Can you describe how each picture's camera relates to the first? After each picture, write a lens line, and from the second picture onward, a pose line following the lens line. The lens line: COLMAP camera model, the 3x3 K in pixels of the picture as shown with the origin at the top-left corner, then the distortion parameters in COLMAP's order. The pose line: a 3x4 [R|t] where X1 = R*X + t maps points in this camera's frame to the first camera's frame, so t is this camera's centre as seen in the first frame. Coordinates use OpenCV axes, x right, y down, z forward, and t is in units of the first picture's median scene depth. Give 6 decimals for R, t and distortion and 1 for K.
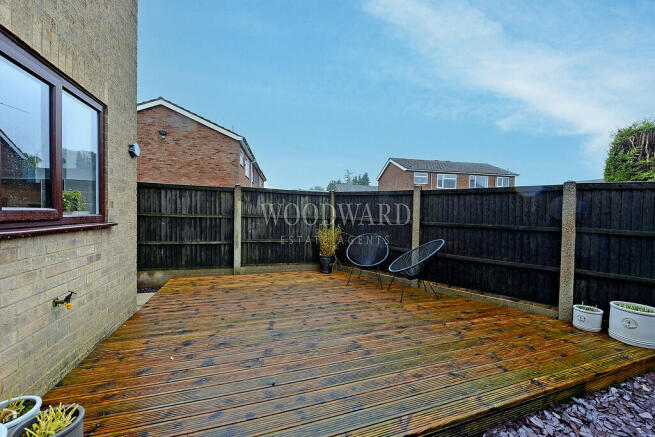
lens RADIAL K [[265.3, 0, 335.9], [0, 265.3, 220.6], [0, 0, 1]] dist [-0.001001, -0.000290]
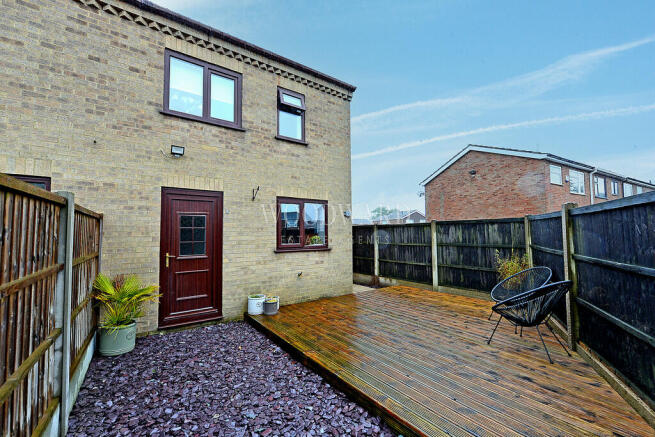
lens RADIAL K [[265.3, 0, 335.9], [0, 265.3, 220.6], [0, 0, 1]] dist [-0.001001, -0.000290]
pose [[0.299849, -0.081097, -0.950534, 0.757812], [-0.008615, 0.996109, -0.087703, -0.016112], [0.953948, 0.034487, 0.297983, 0.181414]]
